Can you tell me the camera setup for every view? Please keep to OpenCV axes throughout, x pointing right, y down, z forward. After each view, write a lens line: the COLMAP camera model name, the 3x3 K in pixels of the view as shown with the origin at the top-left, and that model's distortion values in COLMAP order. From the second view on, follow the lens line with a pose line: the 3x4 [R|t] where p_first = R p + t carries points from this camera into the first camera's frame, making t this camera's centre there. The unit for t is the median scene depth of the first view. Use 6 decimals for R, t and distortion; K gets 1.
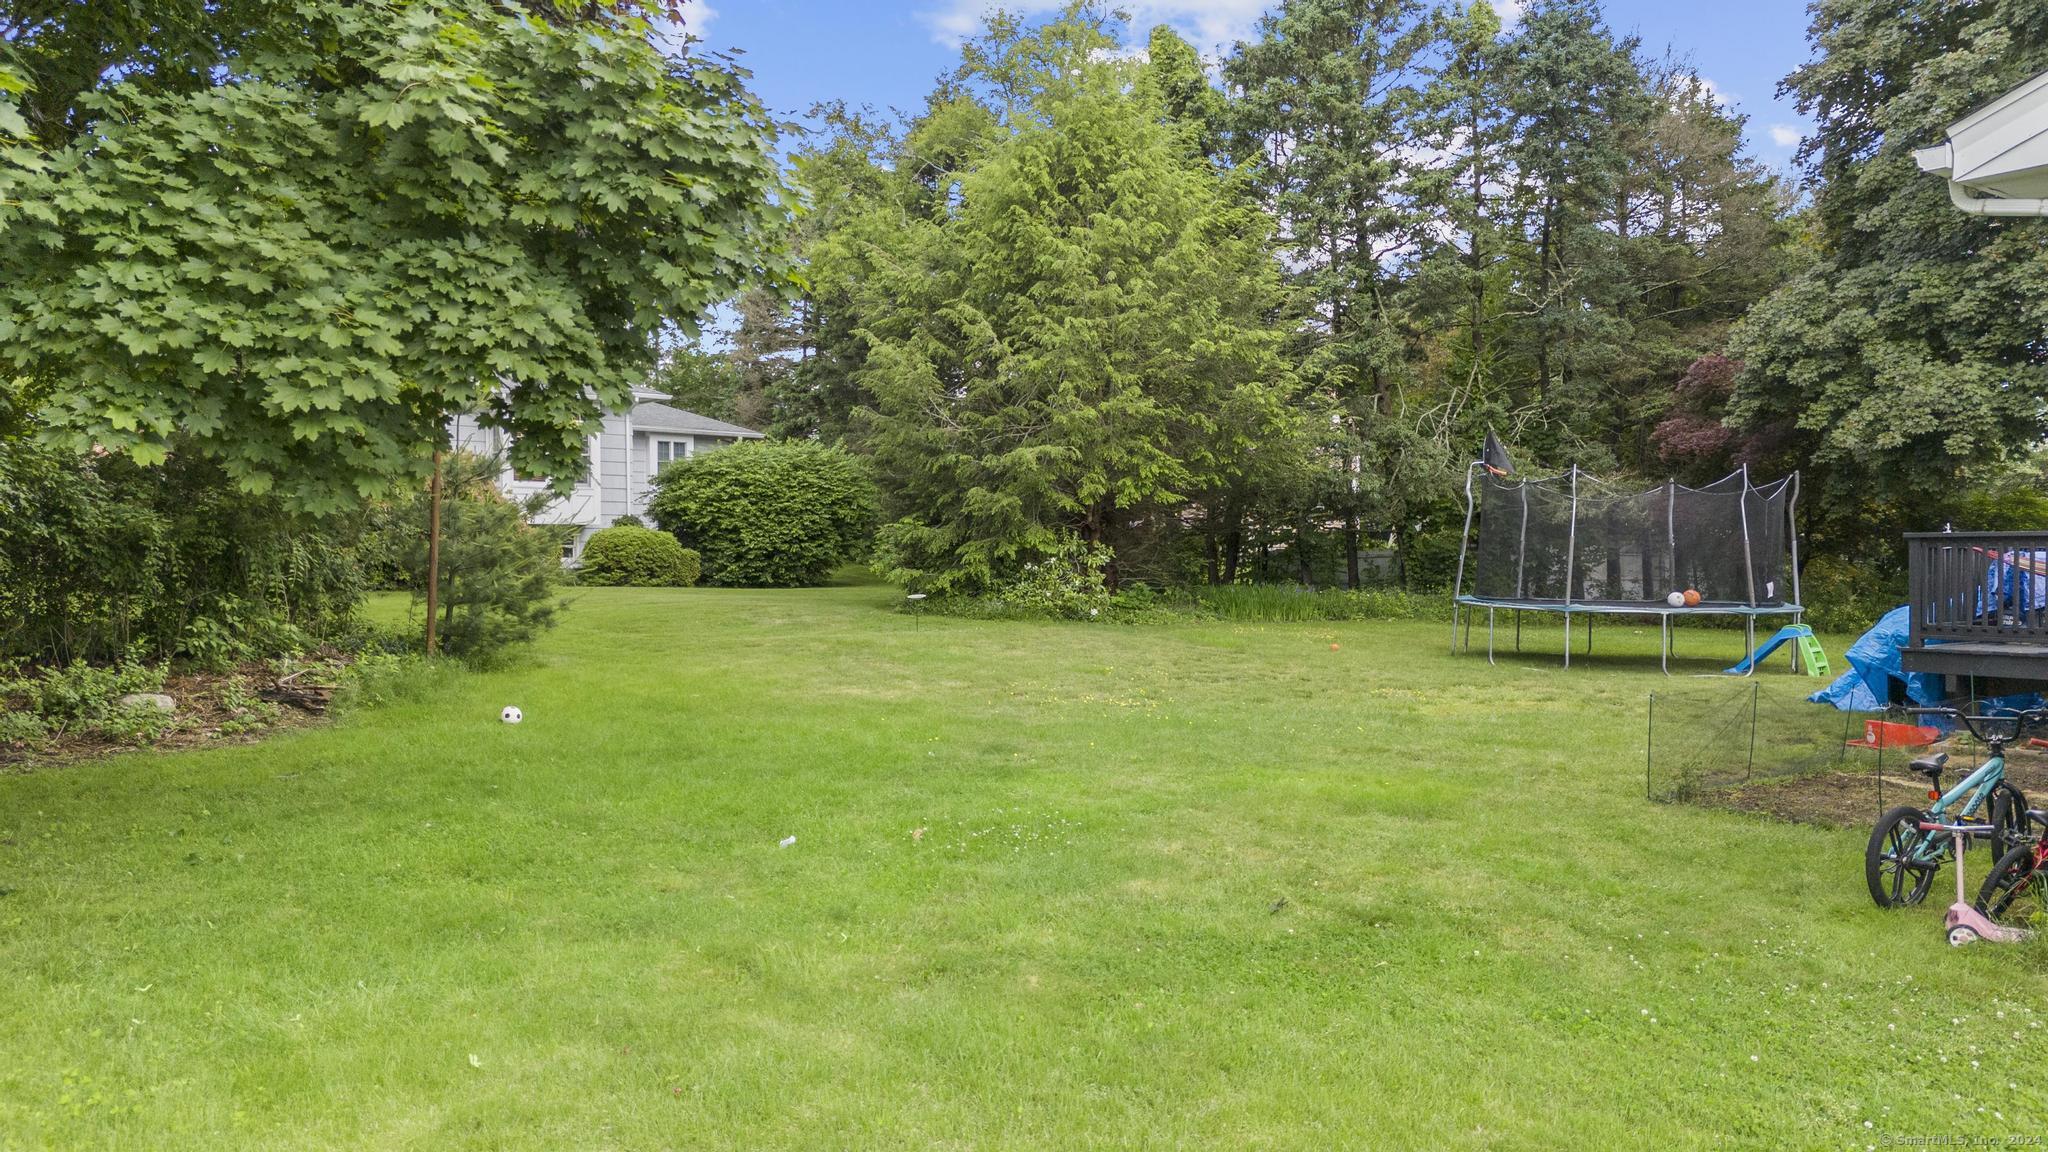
lens RADIAL K [[1442.9, 0, 1024.0], [0, 1442.9, 576.0], [0, 0, 1]] dist [0.046085, -0.000916]
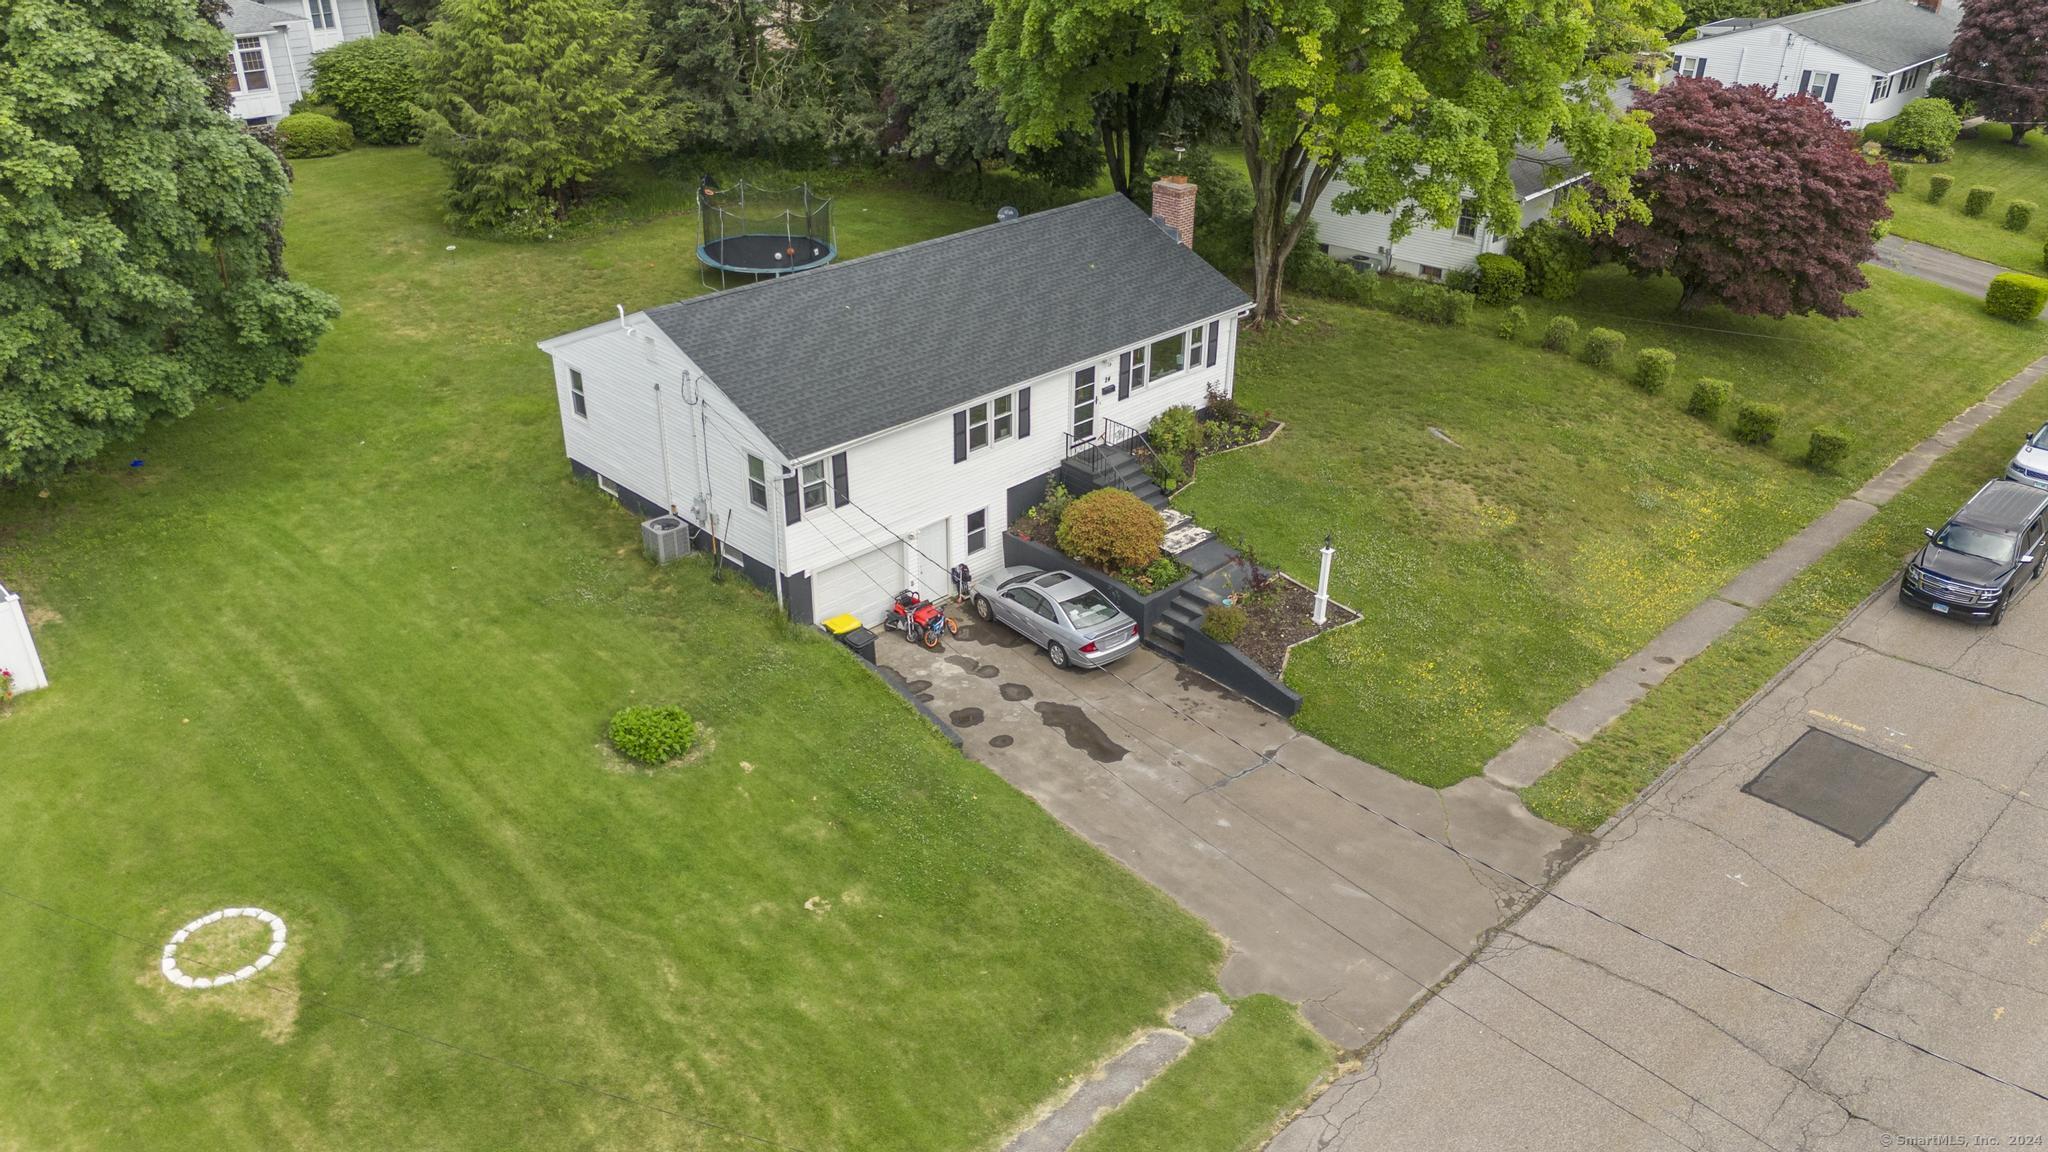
lens RADIAL K [[1442.9, 0, 1024.0], [0, 1442.9, 576.0], [0, 0, 1]] dist [0.046085, -0.000916]
pose [[0.990377, -0.044665, 0.130987, 0.431277], [-0.024196, 0.876024, 0.481661, -0.575994], [-0.136262, -0.480195, 0.866513, -1.160064]]
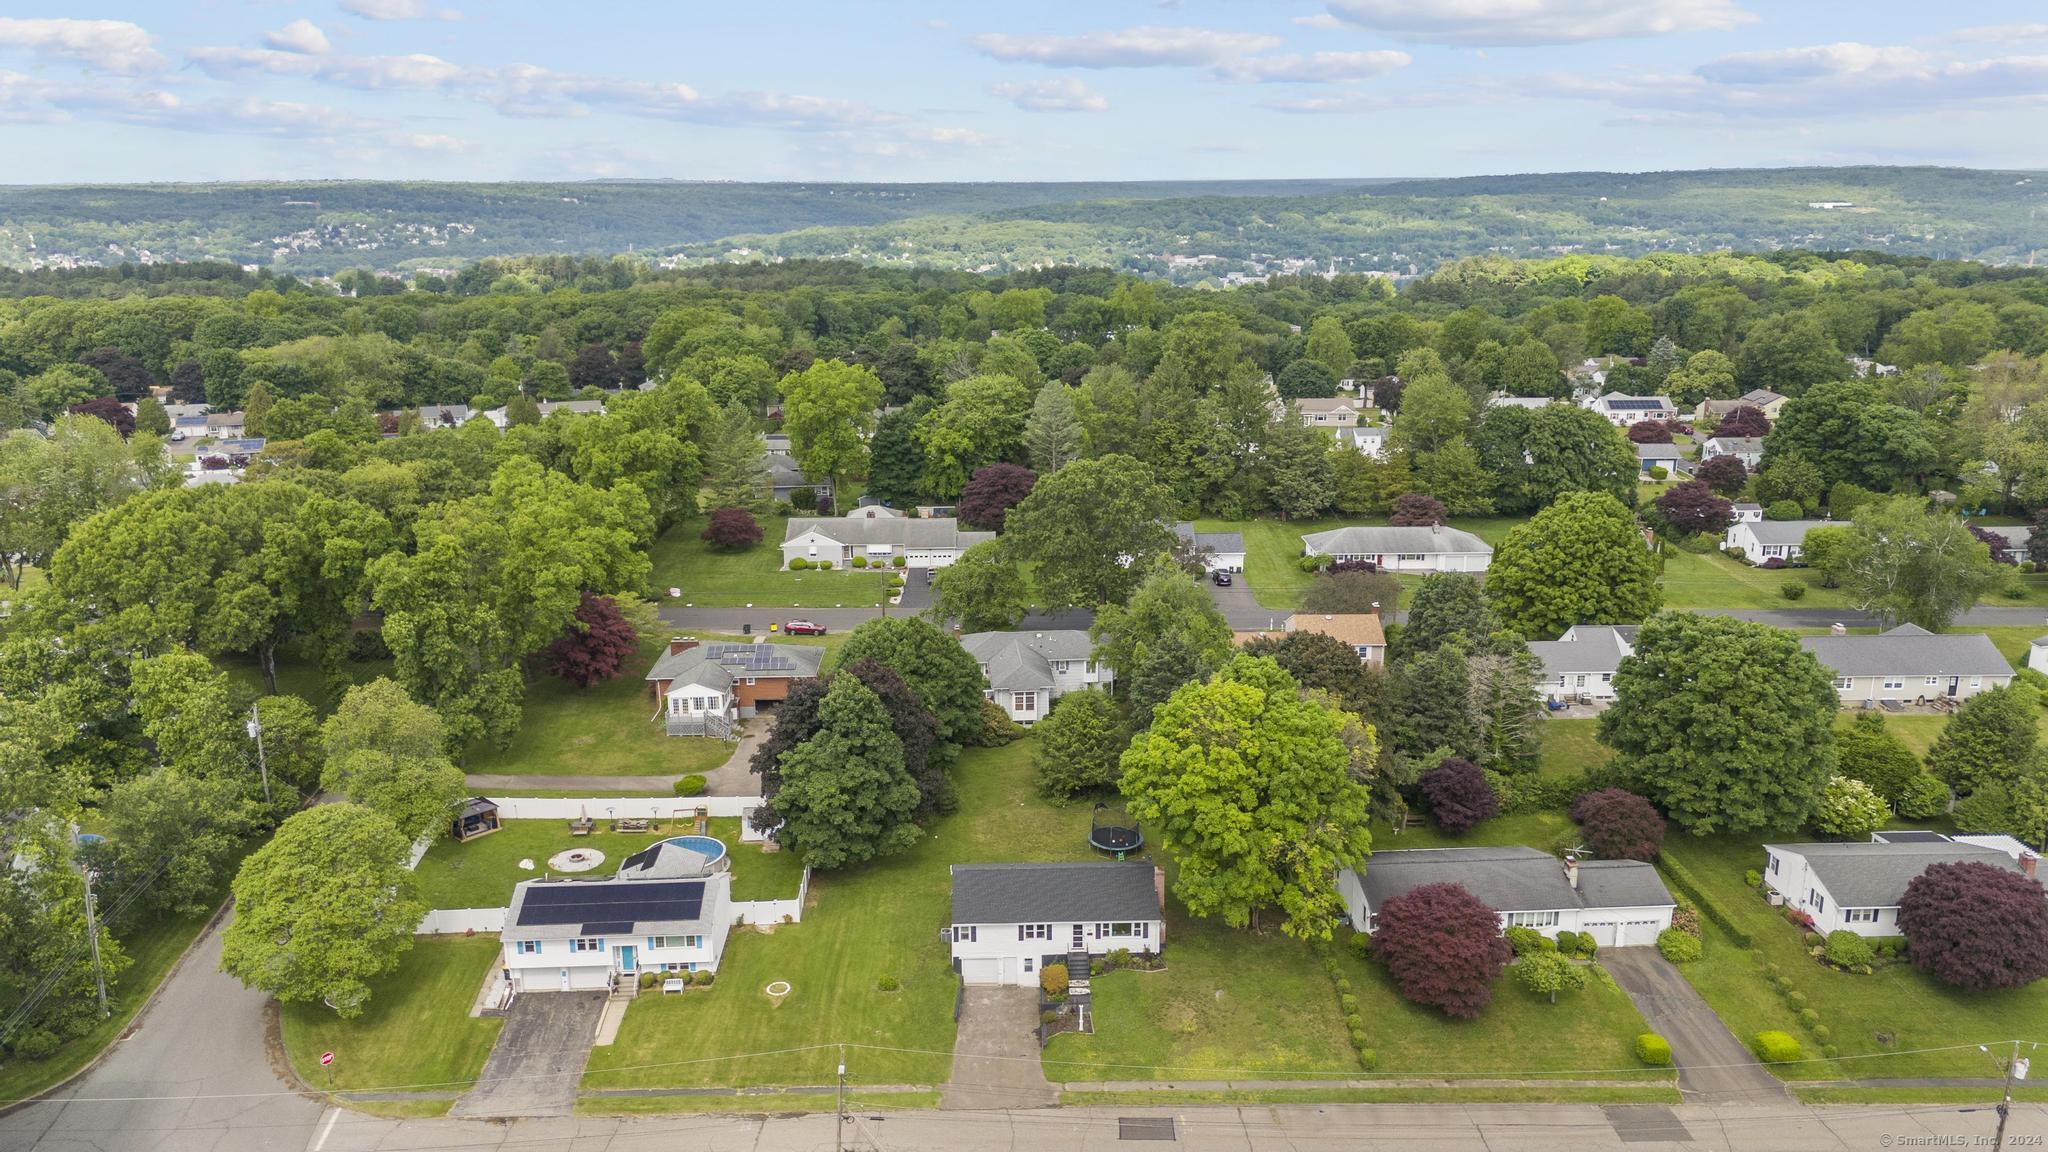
lens RADIAL K [[1442.9, 0, 1024.0], [0, 1442.9, 576.0], [0, 0, 1]] dist [0.046085, -0.000916]
pose [[0.814156, 0.141742, -0.563080, 2.826211], [0.002824, 0.968769, 0.247947, -2.123944], [0.580639, -0.203458, 0.788330, -3.074344]]
